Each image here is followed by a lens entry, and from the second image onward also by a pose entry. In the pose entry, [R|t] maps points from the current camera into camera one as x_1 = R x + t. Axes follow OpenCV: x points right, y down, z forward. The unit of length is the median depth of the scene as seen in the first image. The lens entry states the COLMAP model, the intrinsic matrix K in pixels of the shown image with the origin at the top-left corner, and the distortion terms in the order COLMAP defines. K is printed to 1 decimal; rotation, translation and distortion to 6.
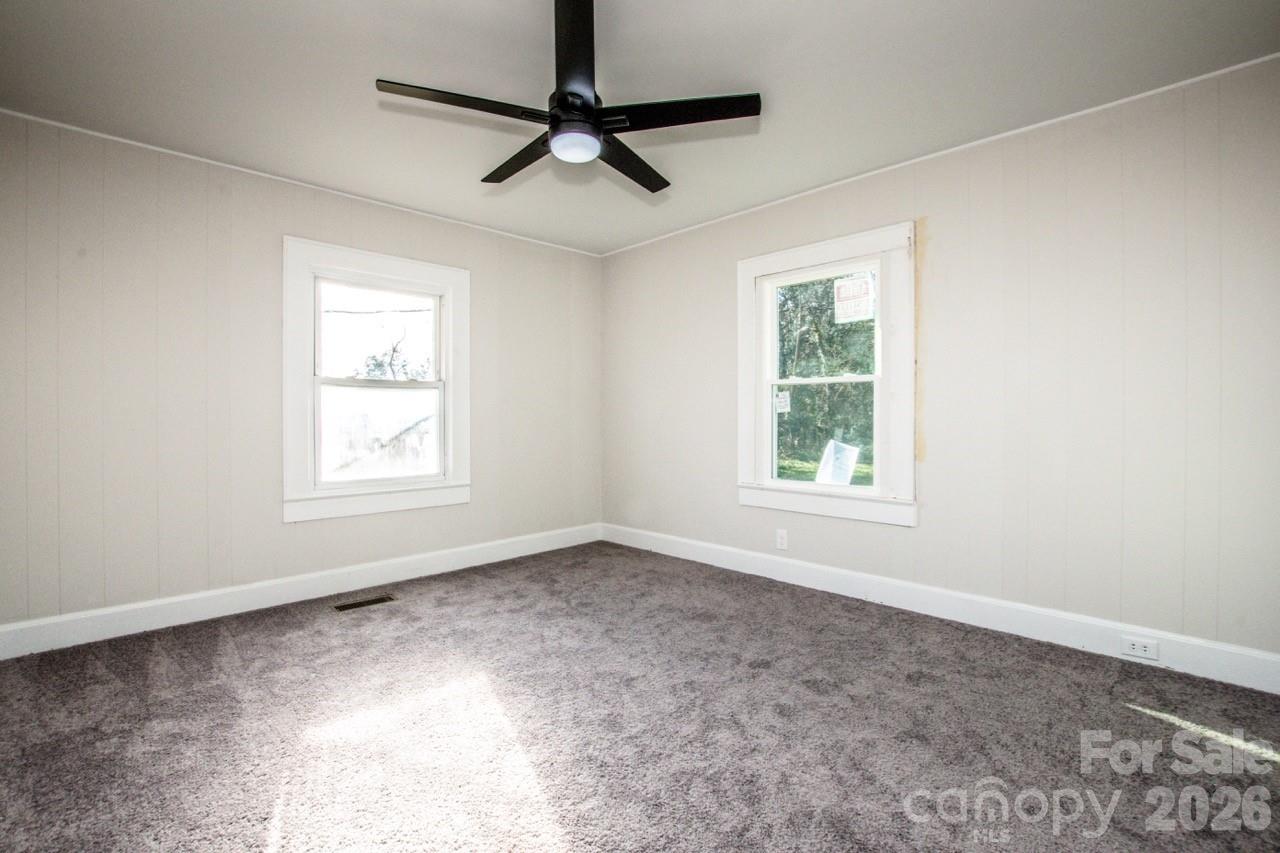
lens RADIAL K [[575.3, 0, 647.2], [0, 575.3, 416.7], [0, 0, 1]] dist [-0.038386, 0.007009]
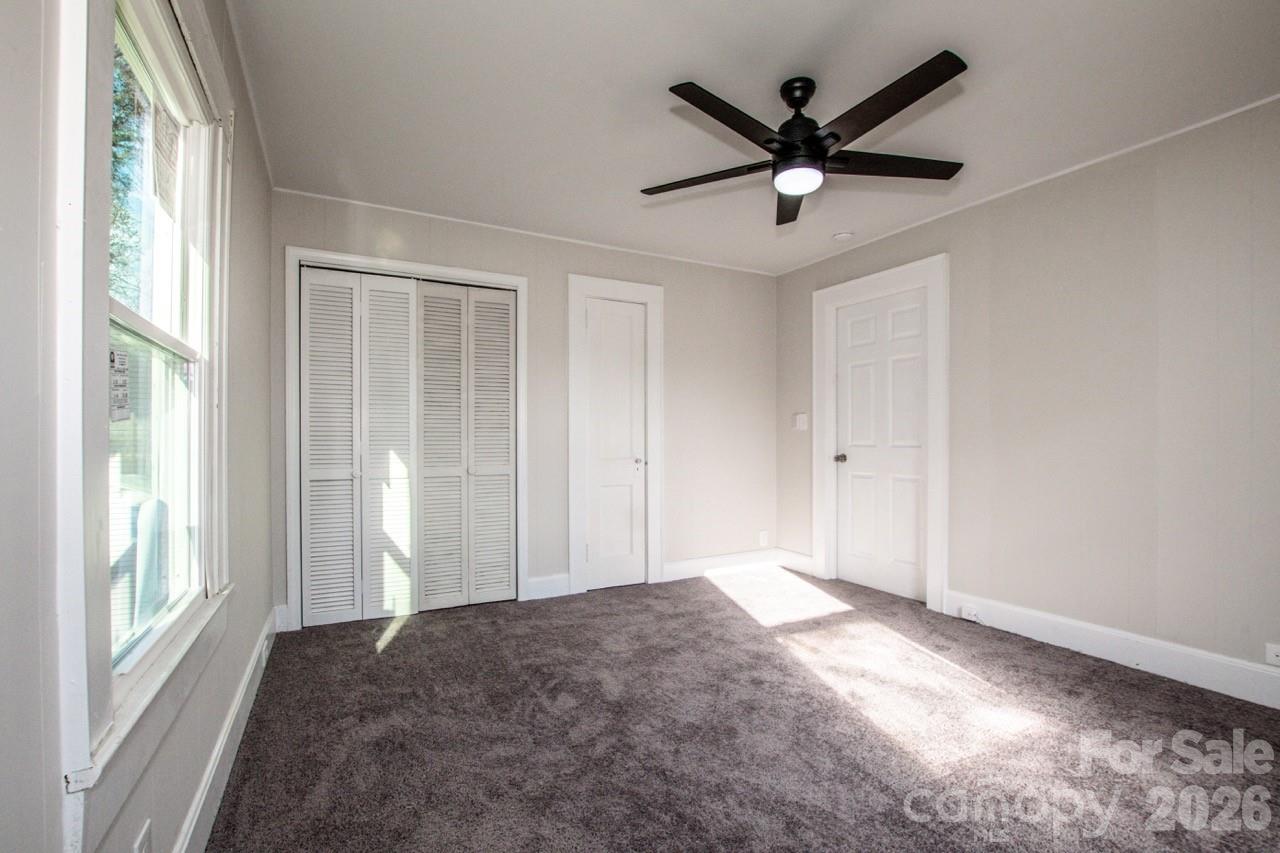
lens RADIAL K [[570.2, 0, 637.4], [0, 570.2, 437.4], [0, 0, 1]] dist [-0.041180, -0.000031]
pose [[-0.956530, 0.003109, 0.291618, -0.131376], [0.001762, 0.999987, -0.004880, 0.002602], [-0.291629, -0.004154, -0.956522, 1.755630]]
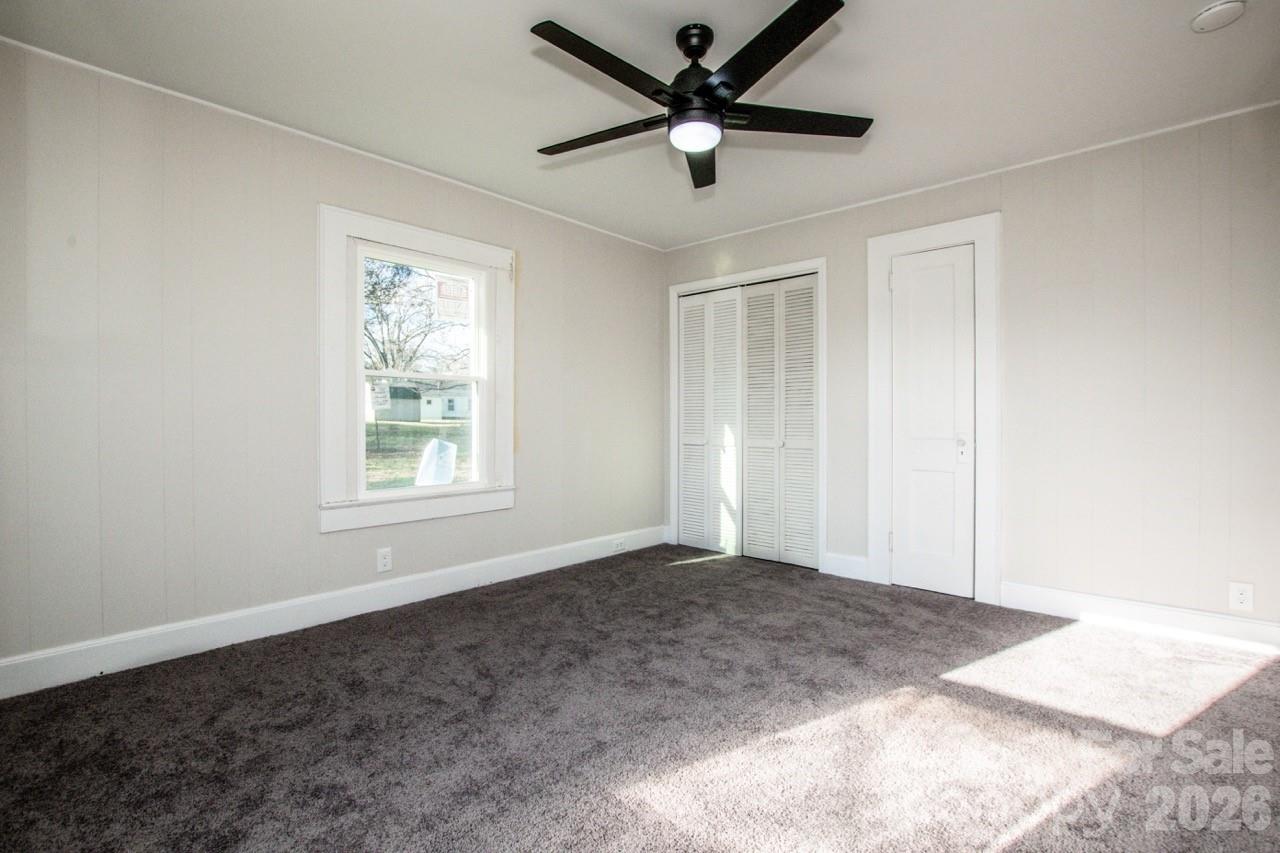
lens RADIAL K [[575.3, 0, 647.2], [0, 575.3, 416.7], [0, 0, 1]] dist [-0.038386, 0.007009]
pose [[-0.044694, 0.002532, 0.998997, -0.922567], [-0.000685, 0.999996, -0.002565, 0.007623], [-0.999000, -0.000799, -0.044692, 0.964570]]
